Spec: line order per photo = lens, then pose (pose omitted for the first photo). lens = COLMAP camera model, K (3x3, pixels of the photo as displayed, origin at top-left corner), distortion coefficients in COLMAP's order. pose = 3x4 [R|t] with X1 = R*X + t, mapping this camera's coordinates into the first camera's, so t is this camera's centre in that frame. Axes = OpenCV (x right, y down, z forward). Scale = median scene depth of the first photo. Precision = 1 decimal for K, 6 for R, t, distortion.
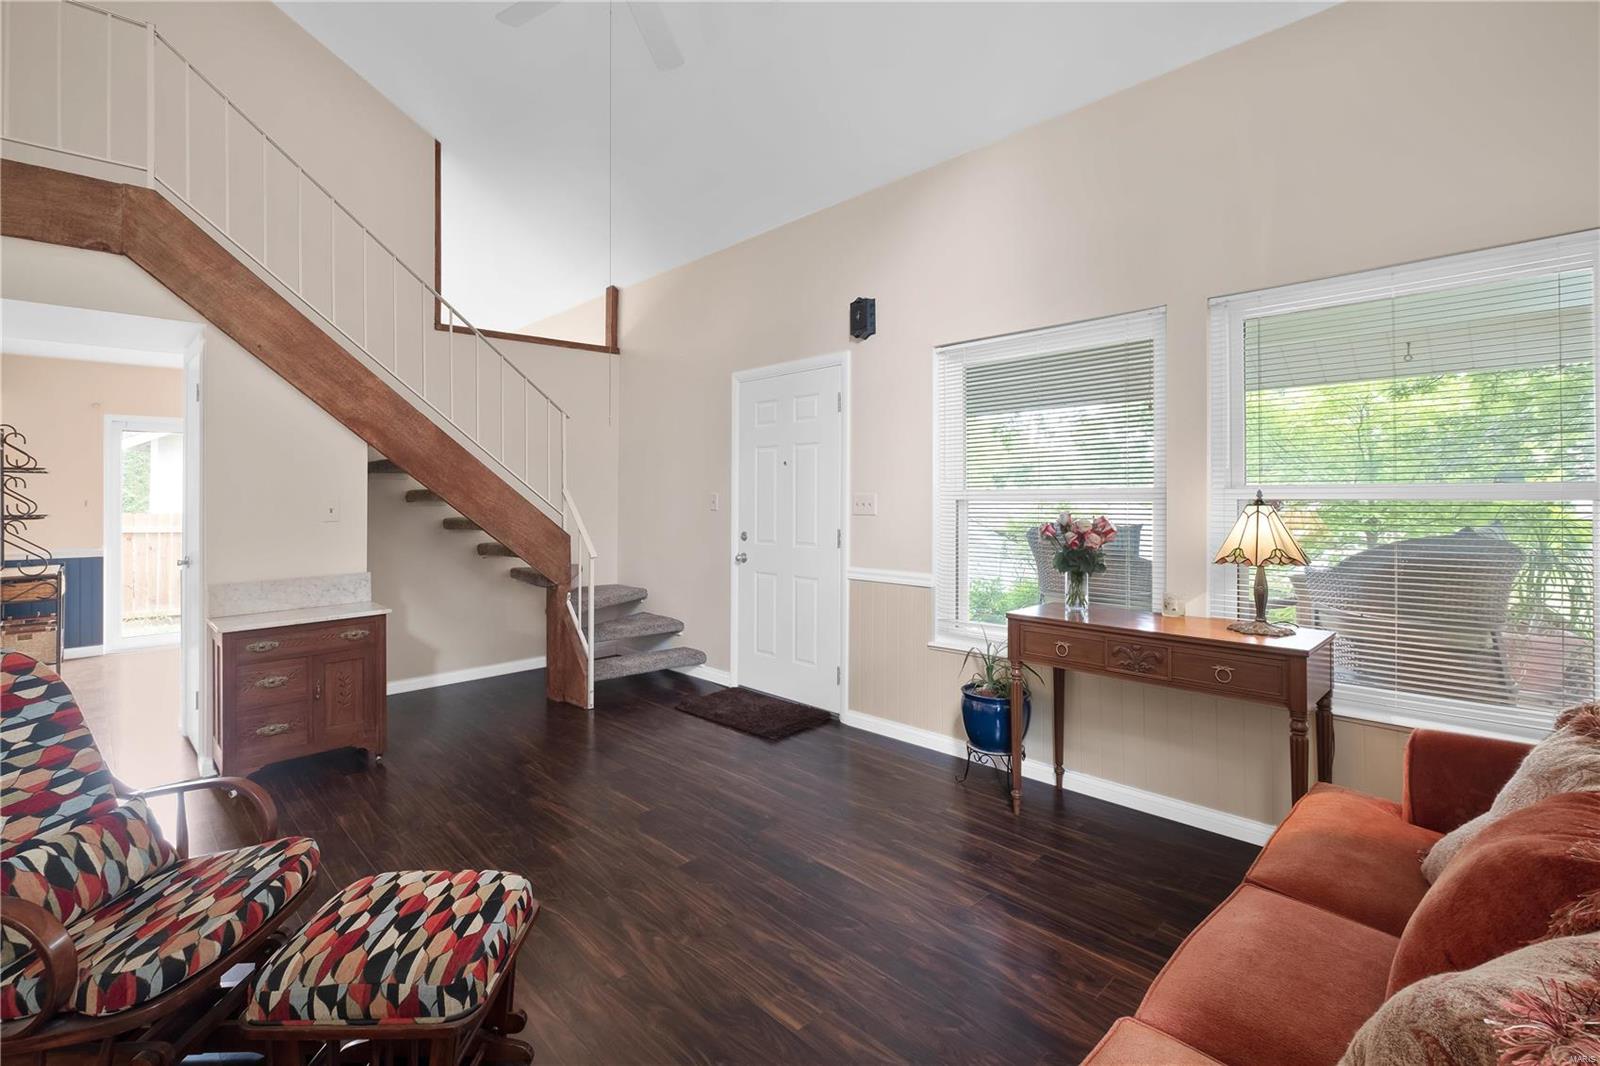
lens RADIAL K [[710.8, 0, 767.8], [0, 710.8, 499.0], [0, 0, 1]] dist [-0.002380, -0.000042]
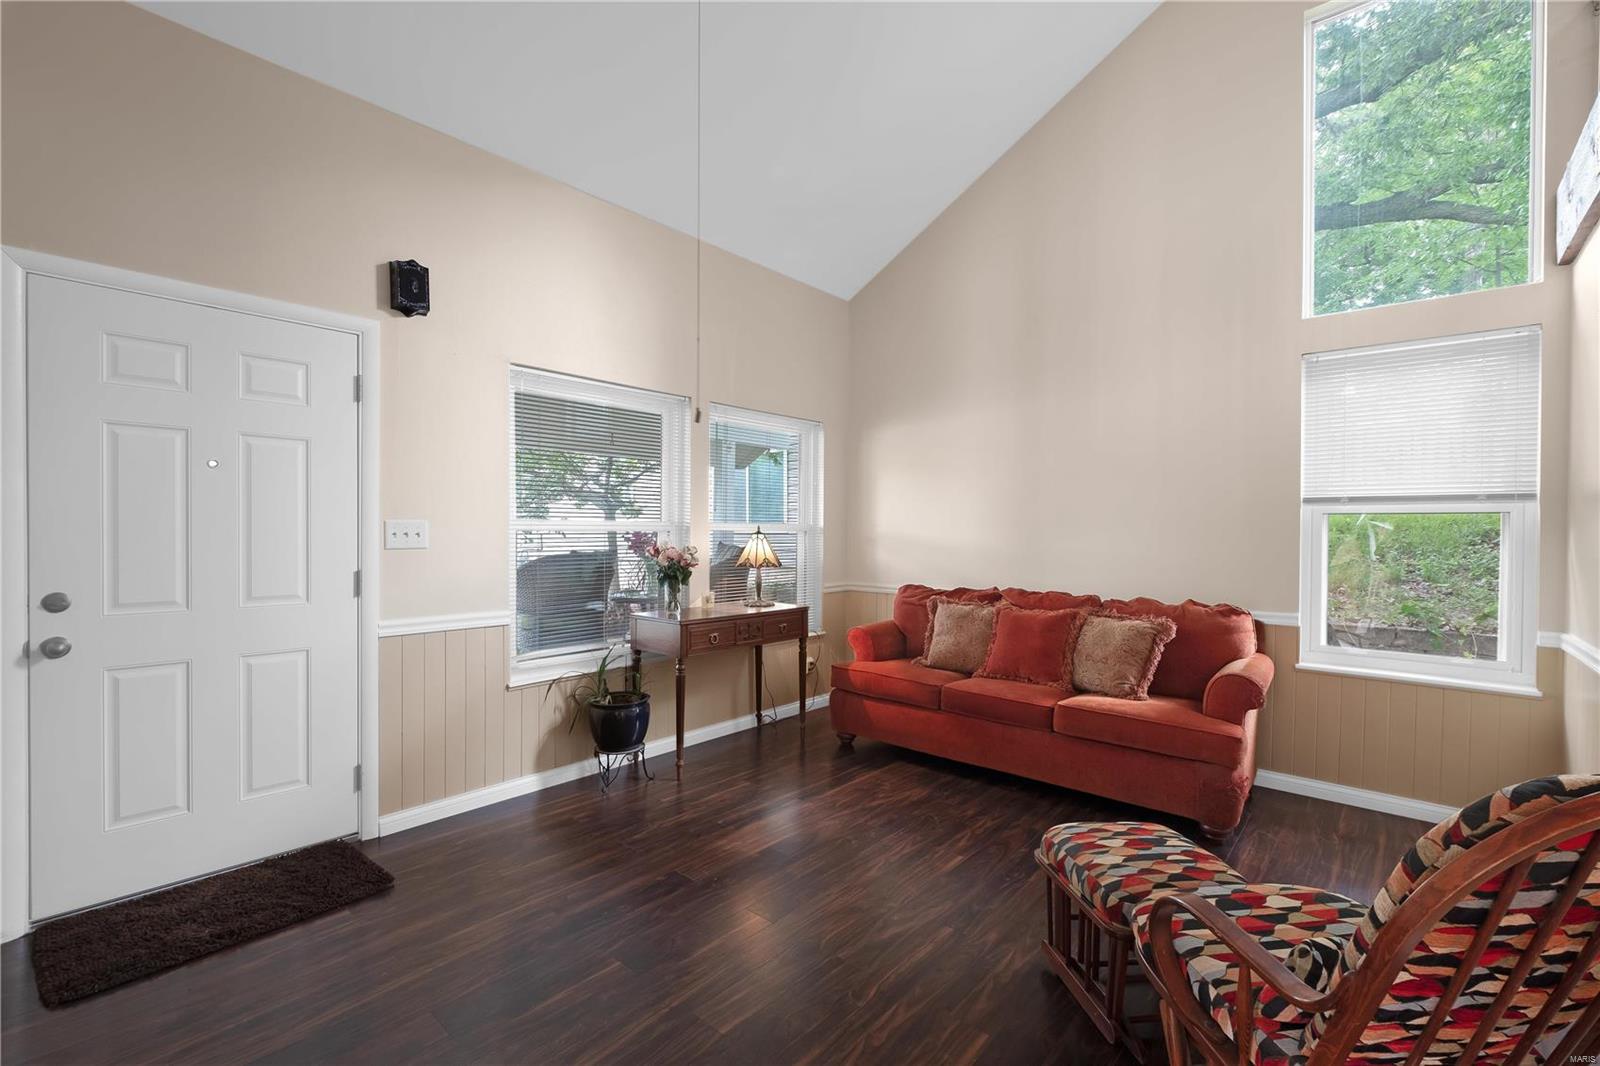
lens RADIAL K [[710.8, 0, 796.3], [0, 710.8, 536.9], [0, 0, 1]] dist [-0.002380, -0.000042]
pose [[-0.093471, -0.008465, 0.995586, -0.726653], [-0.007799, 0.999939, 0.007769, 0.001260], [-0.995591, -0.007038, -0.093532, 0.723793]]
